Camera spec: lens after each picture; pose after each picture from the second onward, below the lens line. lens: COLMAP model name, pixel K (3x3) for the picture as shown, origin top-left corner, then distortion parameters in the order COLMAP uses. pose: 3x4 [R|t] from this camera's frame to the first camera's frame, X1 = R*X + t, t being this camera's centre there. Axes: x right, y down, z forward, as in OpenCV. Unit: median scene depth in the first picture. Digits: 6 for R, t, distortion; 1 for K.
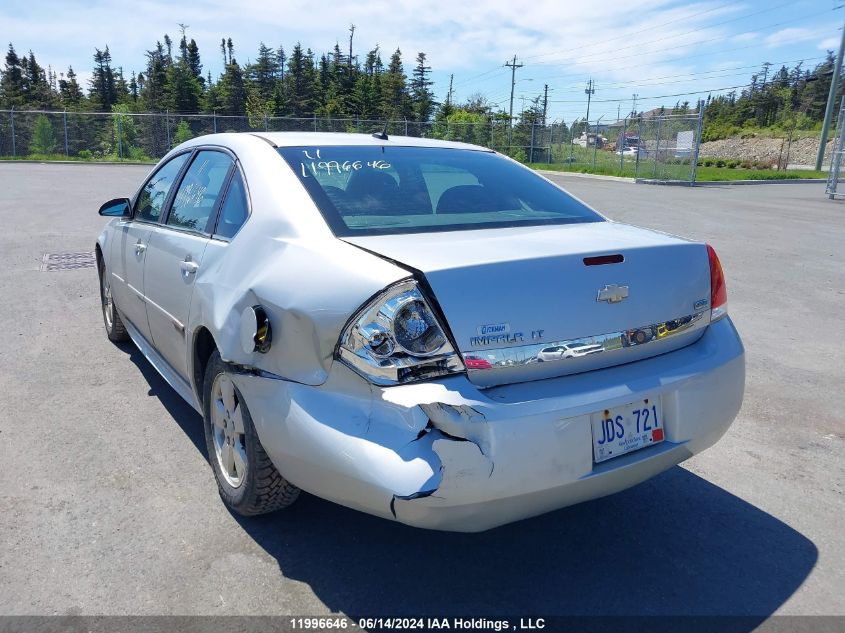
lens RADIAL K [[684.8, 0, 418.9], [0, 684.8, 321.4], [0, 0, 1]] dist [0.012463, -0.005319]
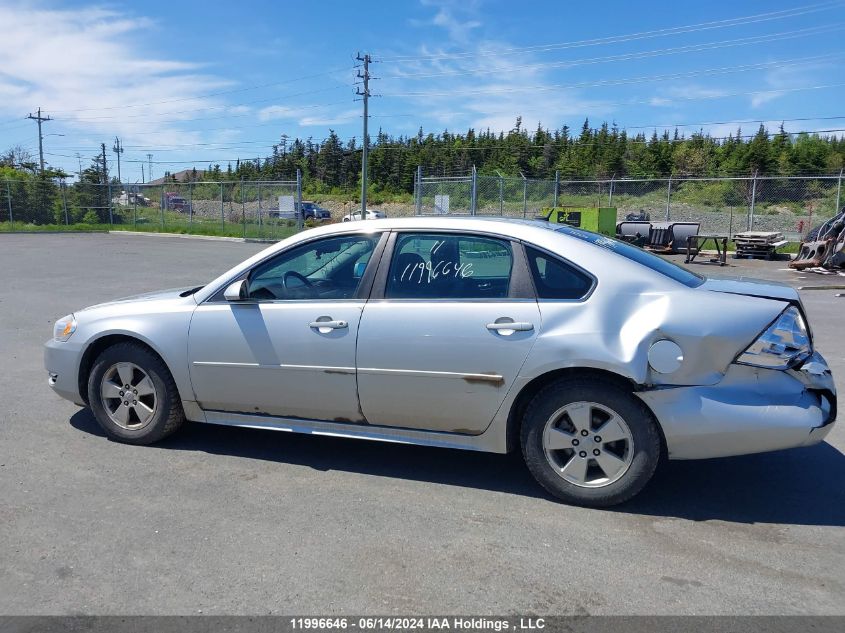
lens RADIAL K [[684.8, 0, 418.9], [0, 684.8, 321.4], [0, 0, 1]] dist [0.012463, -0.005319]
pose [[0.762623, -0.104462, 0.638352, -0.179293], [0.155531, 0.987534, -0.024205, -0.012200], [-0.627866, 0.117743, 0.769364, 0.023609]]
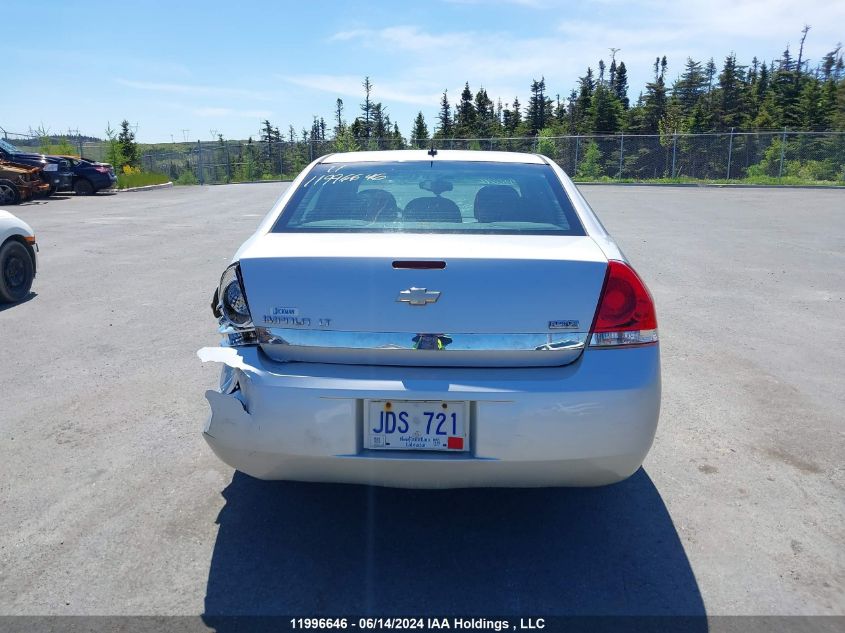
lens RADIAL K [[708.5, 0, 422.4], [0, 708.5, 313.5], [0, 0, 1]] dist [0.003185, -0.013159]
pose [[0.794532, 0.107459, -0.597638, 0.101637], [-0.134522, 0.990910, -0.000668, -0.001459], [0.592133, 0.080926, 0.801766, 0.015120]]
